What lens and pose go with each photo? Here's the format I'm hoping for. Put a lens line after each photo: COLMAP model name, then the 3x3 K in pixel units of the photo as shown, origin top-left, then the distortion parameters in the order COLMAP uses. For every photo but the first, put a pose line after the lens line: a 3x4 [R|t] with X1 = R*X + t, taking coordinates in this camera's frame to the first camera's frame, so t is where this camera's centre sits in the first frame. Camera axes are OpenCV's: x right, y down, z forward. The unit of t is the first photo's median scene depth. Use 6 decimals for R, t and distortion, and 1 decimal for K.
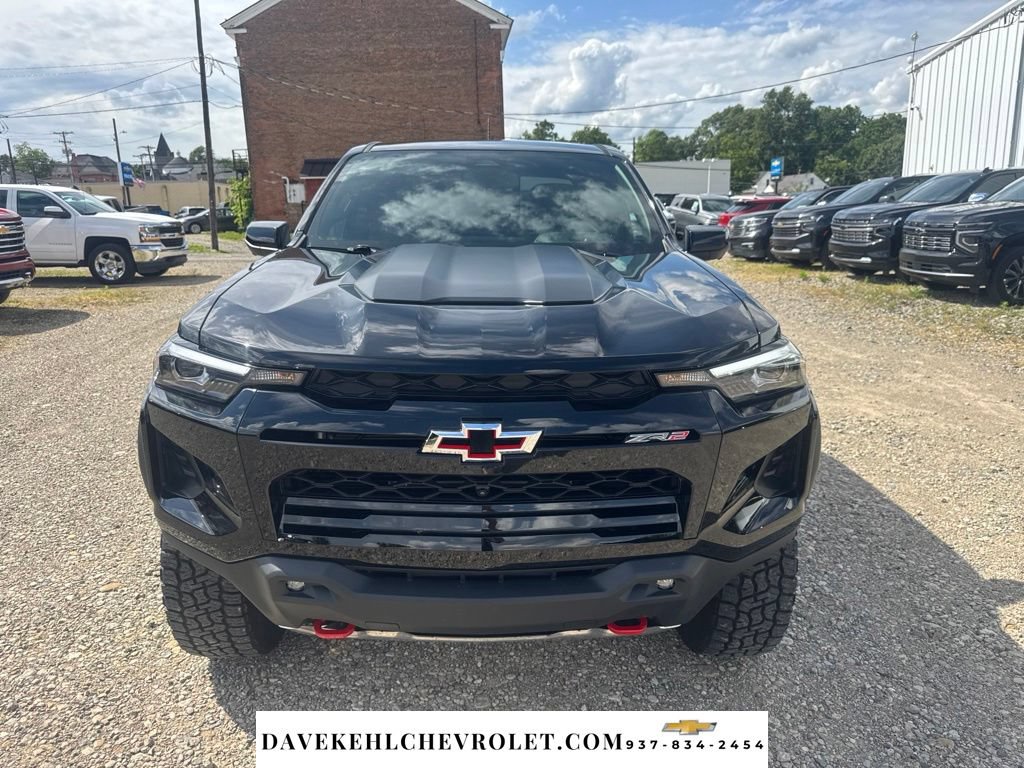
lens RADIAL K [[738.7, 0, 517.0], [0, 738.7, 377.6], [0, 0, 1]] dist [0.001245, -0.006977]
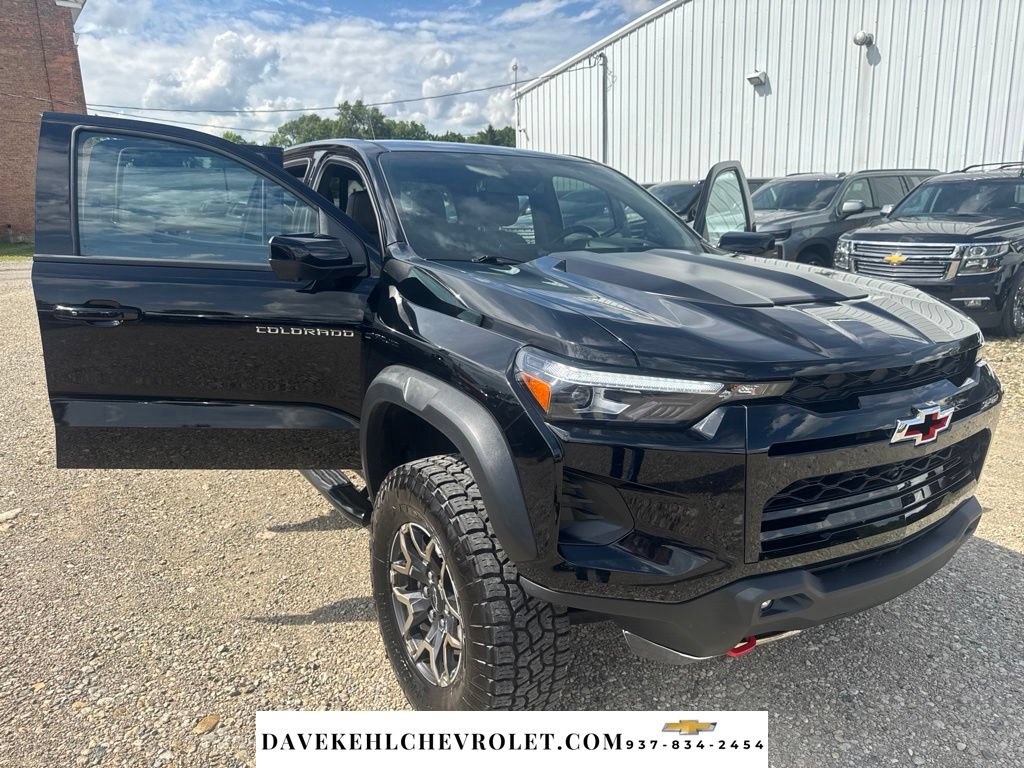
lens RADIAL K [[738.7, 0, 517.0], [0, 738.7, 377.6], [0, 0, 1]] dist [0.001245, -0.006977]
pose [[0.856475, -0.106550, 0.505071, -0.089296], [0.111929, 0.993519, 0.019789, -0.005887], [-0.503906, 0.039584, 0.862851, 0.027312]]
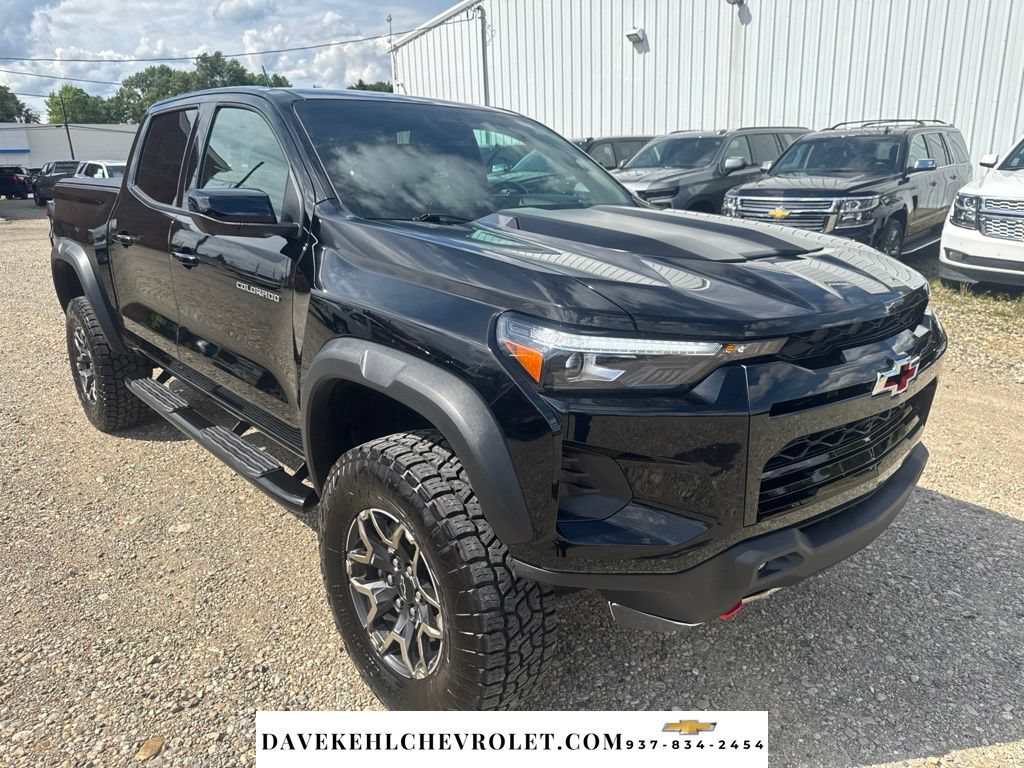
lens RADIAL K [[738.7, 0, 517.0], [0, 738.7, 377.6], [0, 0, 1]] dist [0.001245, -0.006977]
pose [[0.761927, -0.172662, 0.624223, -0.094302], [0.148436, 0.984708, 0.091192, -0.007820], [-0.630423, 0.023175, 0.775906, 0.038954]]
